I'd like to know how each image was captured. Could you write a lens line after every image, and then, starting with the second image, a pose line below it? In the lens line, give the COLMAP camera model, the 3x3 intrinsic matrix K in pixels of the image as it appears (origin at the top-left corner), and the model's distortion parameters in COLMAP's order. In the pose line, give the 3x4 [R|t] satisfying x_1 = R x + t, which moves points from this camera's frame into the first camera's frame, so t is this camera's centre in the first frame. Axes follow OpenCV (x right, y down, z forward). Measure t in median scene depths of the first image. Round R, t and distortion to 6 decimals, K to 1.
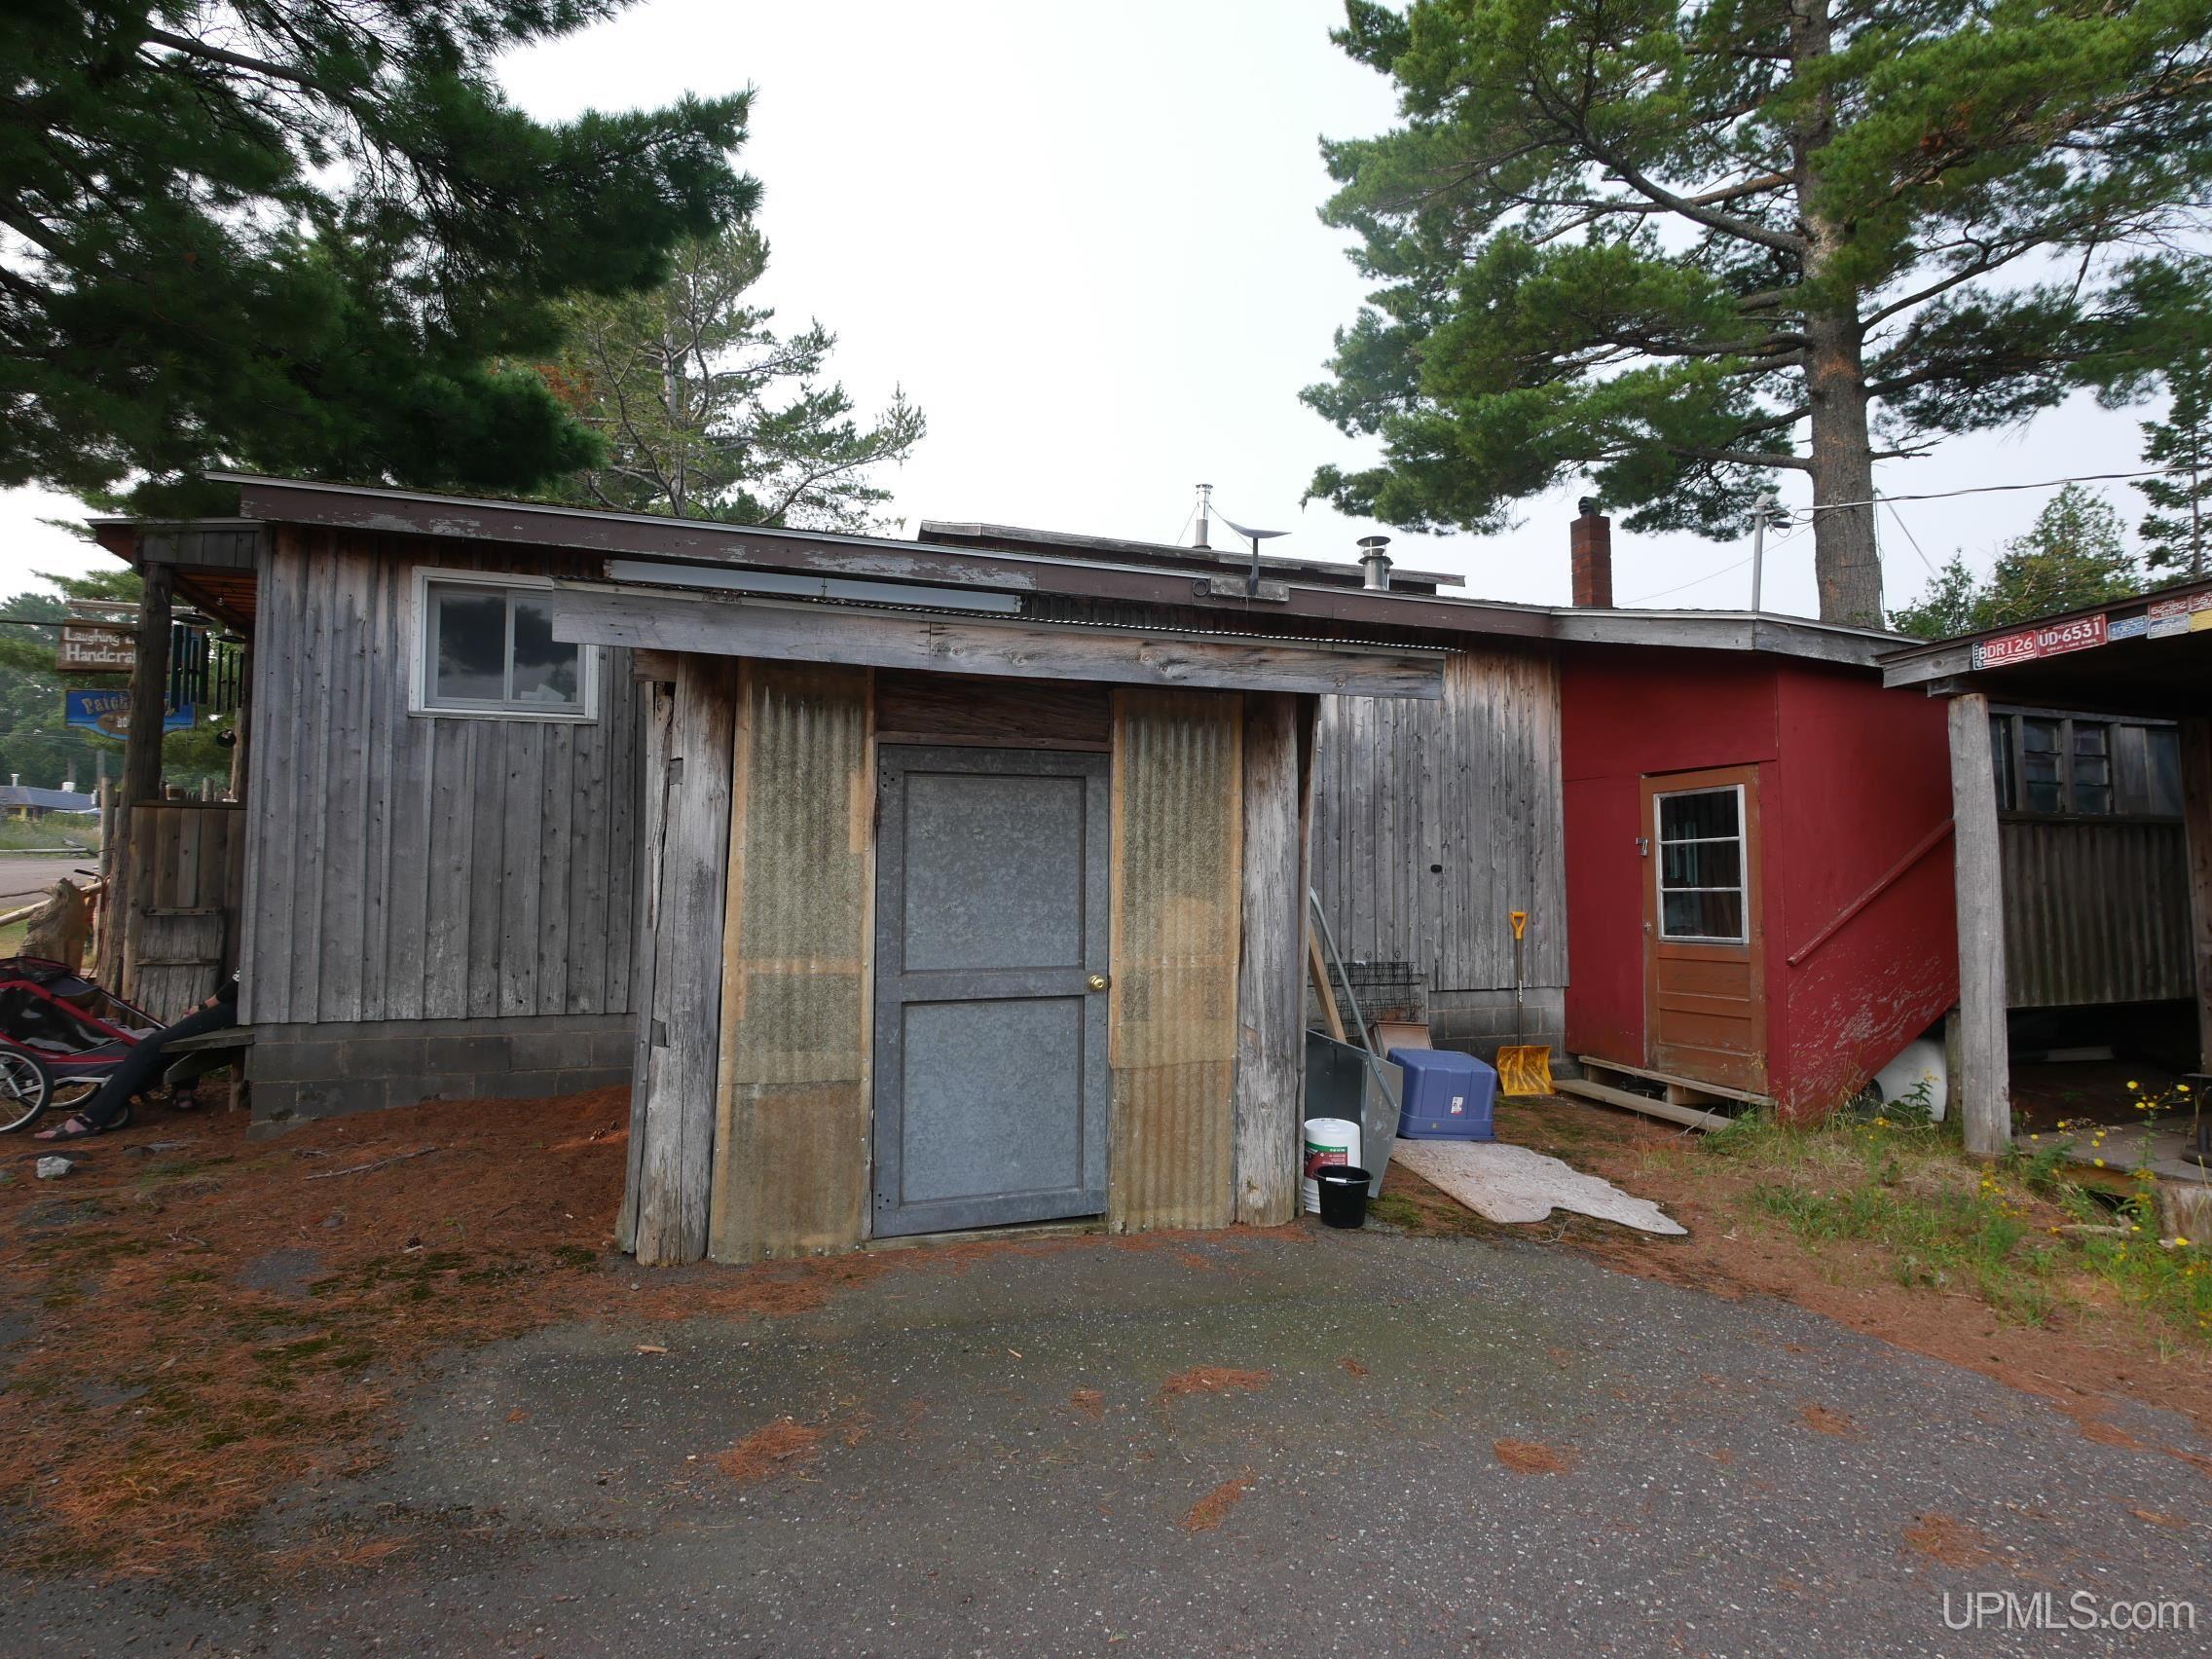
lens RADIAL K [[1112.2, 0, 1106.0], [0, 1112.2, 829.5], [0, 0, 1]] dist [-0.003017, -0.000276]
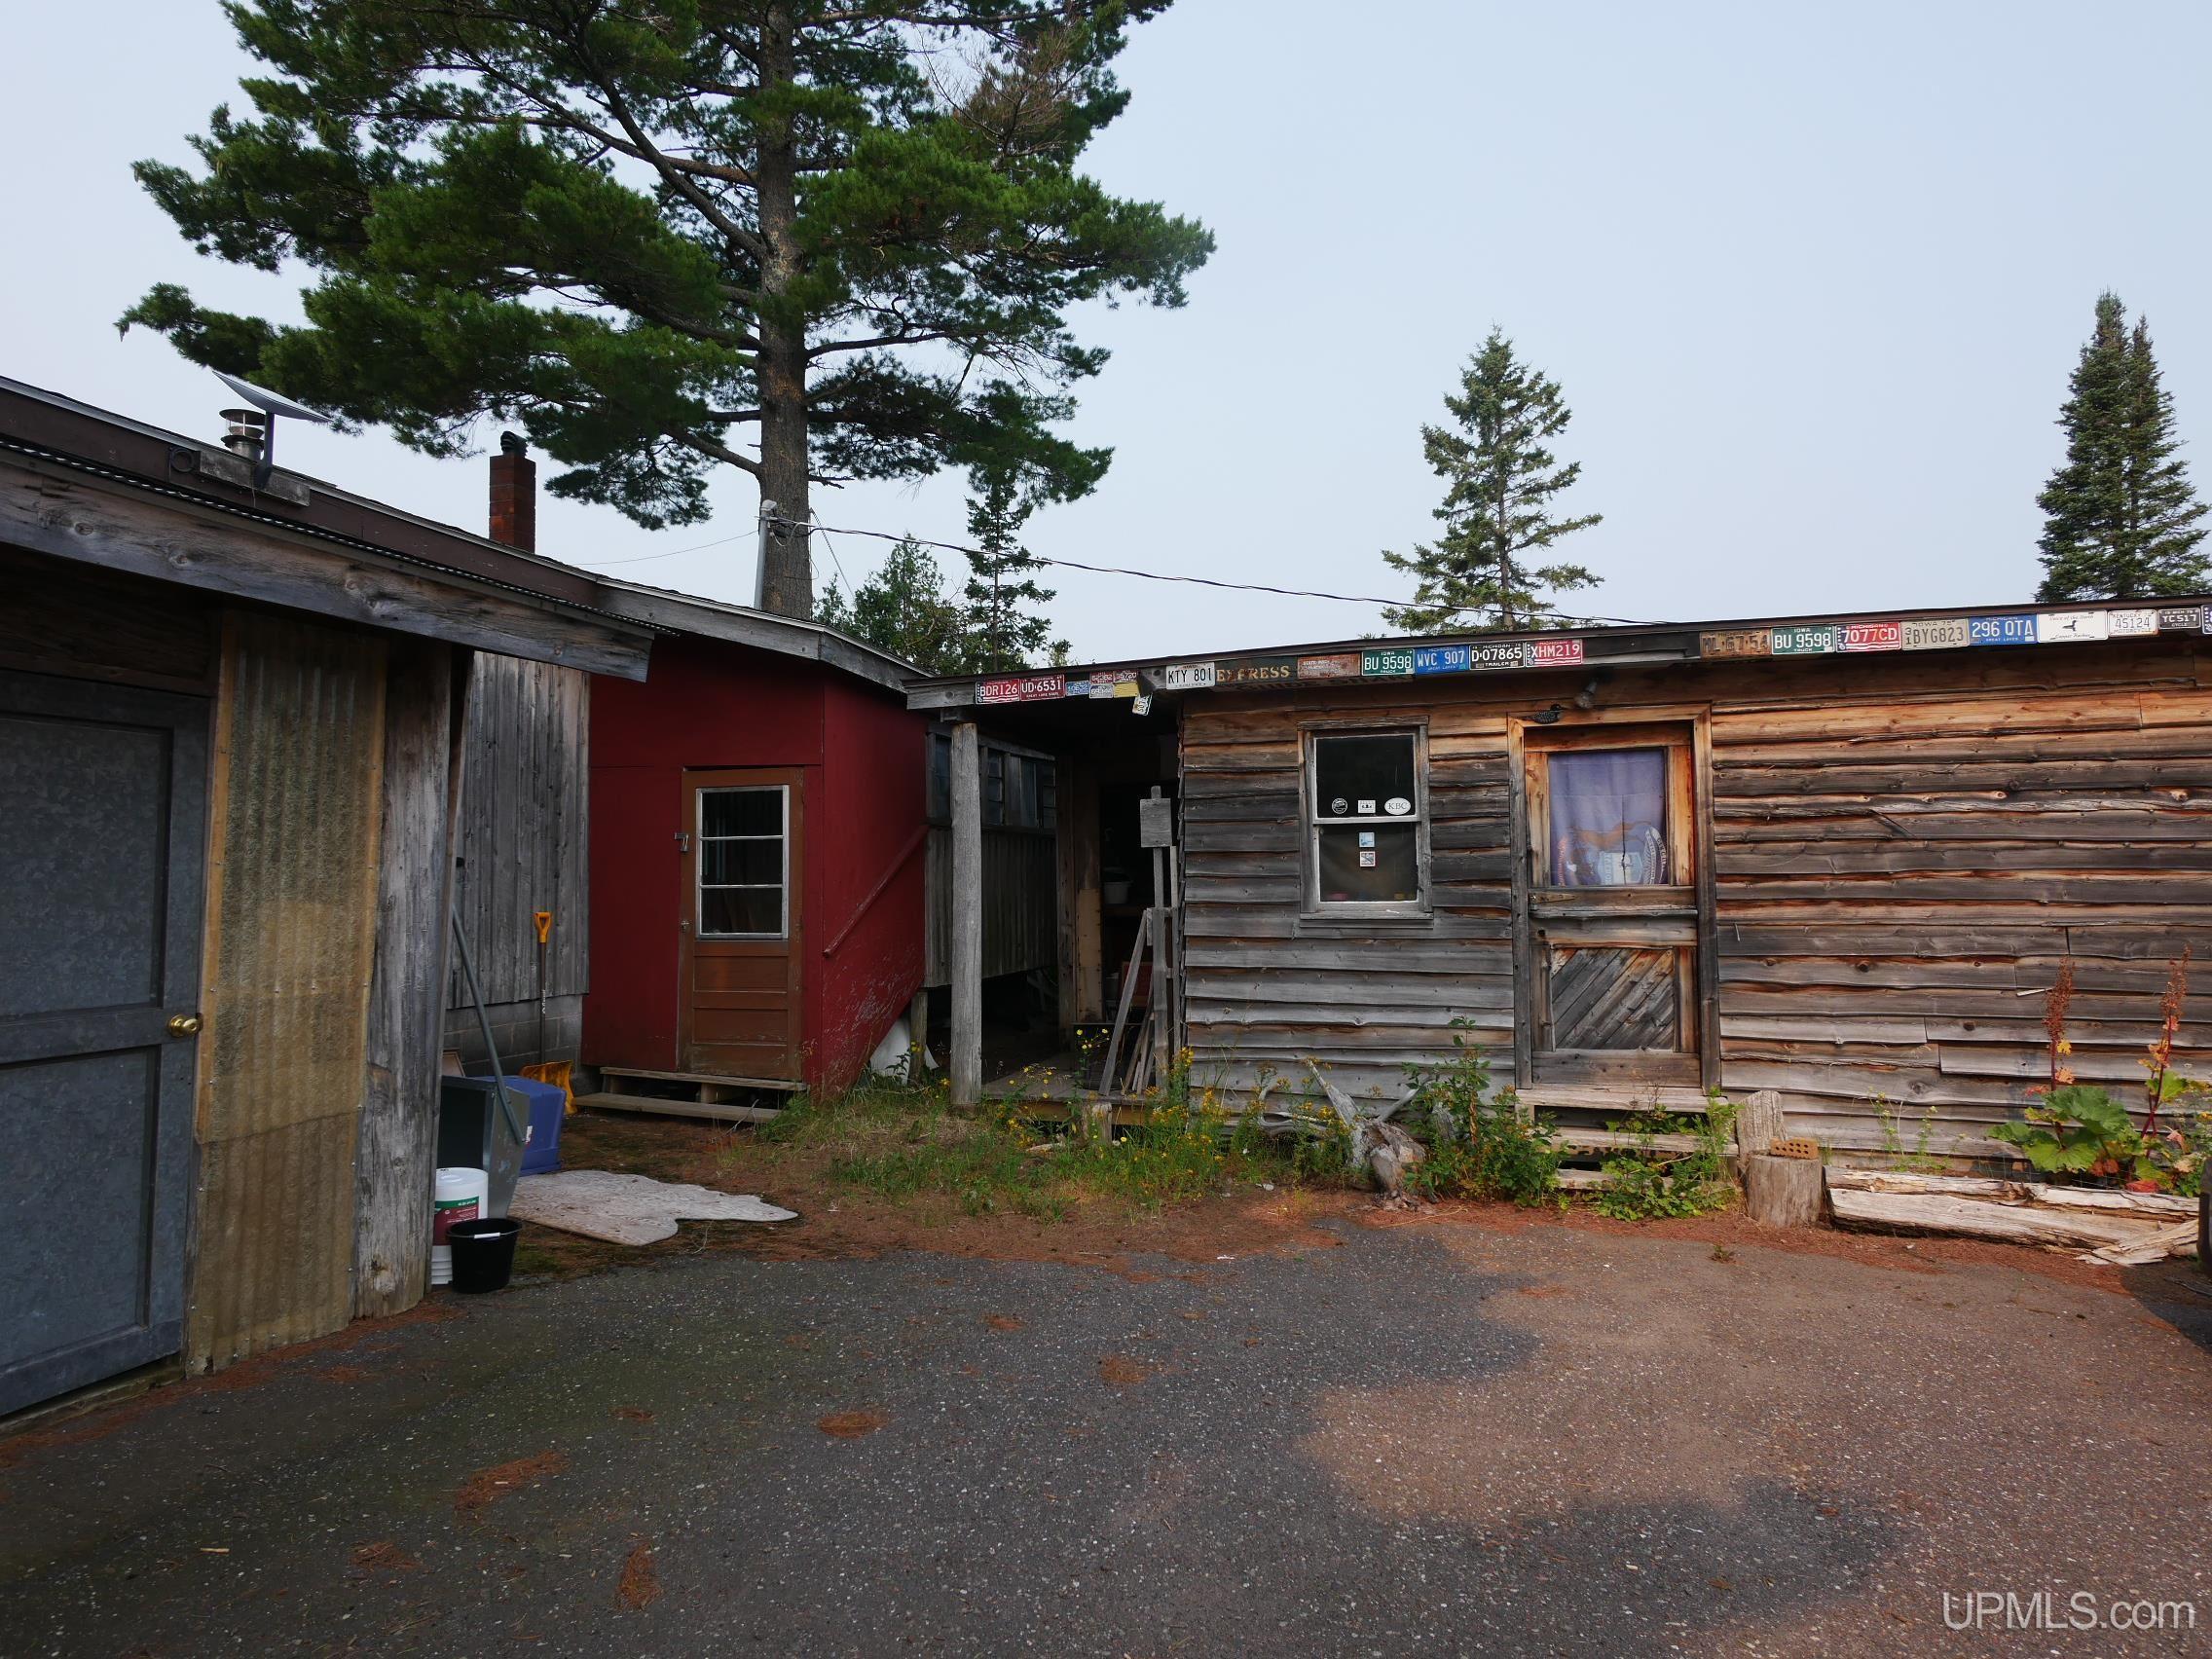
lens RADIAL K [[1296.5, 0, 1106.0], [0, 1296.5, 829.5], [0, 0, 1]] dist [0.000226, -0.002002]
pose [[0.596214, 0.031635, 0.802202, -0.293276], [-0.042012, 0.999084, -0.008174, -0.002424], [-0.801726, -0.028829, 0.596997, 0.047348]]
